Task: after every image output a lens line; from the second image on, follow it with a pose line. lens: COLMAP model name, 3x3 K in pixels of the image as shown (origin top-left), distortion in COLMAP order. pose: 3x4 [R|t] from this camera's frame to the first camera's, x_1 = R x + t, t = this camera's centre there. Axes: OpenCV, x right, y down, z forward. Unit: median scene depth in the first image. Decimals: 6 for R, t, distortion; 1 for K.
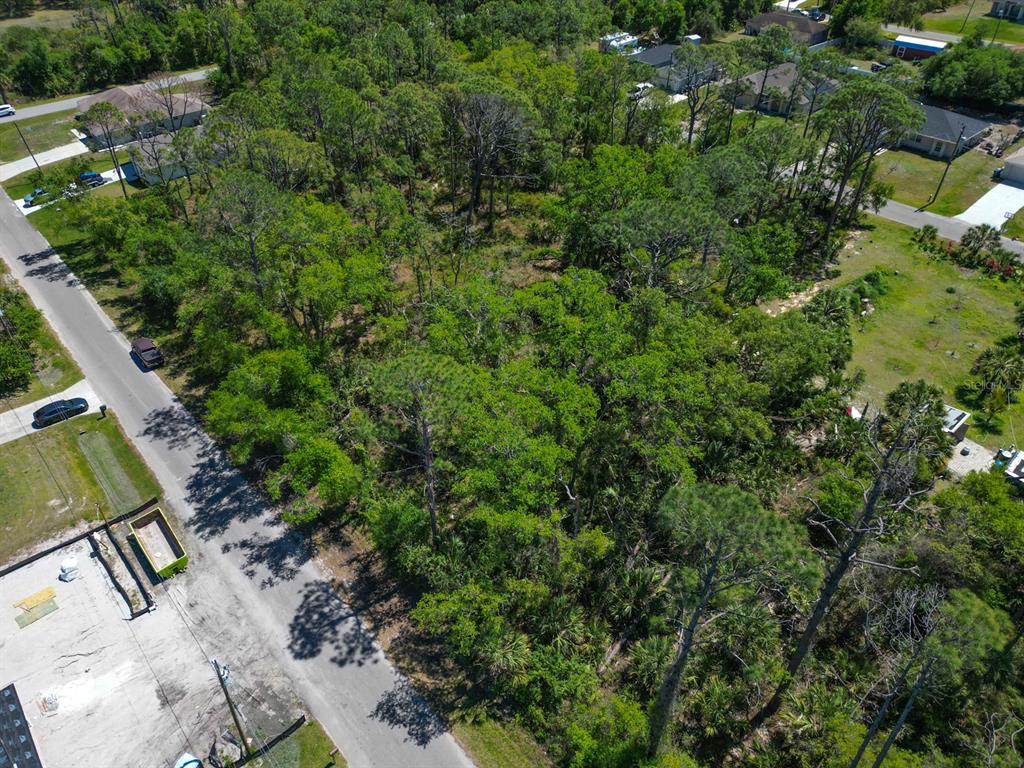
lens RADIAL K [[715.6, 0, 512.0], [0, 715.6, 384.0], [0, 0, 1]] dist [0.079318, -0.081036]
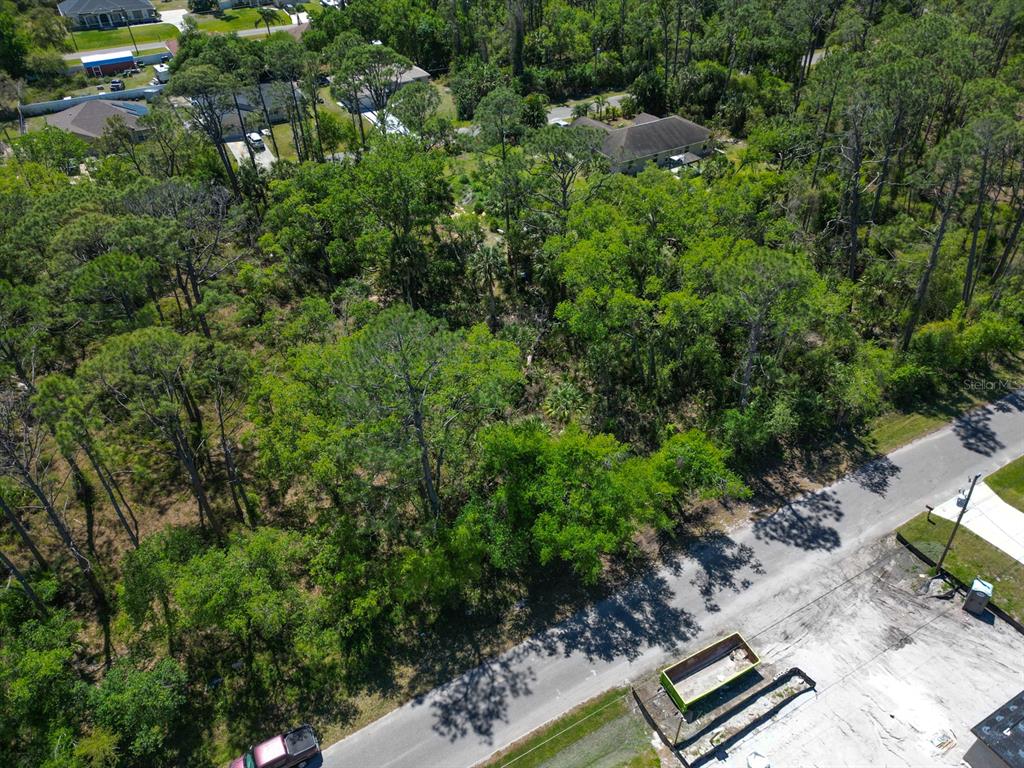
lens RADIAL K [[715.6, 0, 512.0], [0, 715.6, 384.0], [0, 0, 1]] dist [0.079318, -0.081036]
pose [[0.211537, -0.606990, 0.766038, -1.014576], [0.627779, 0.685101, 0.369500, -0.471850], [-0.749096, 0.402740, 0.525980, 0.637520]]
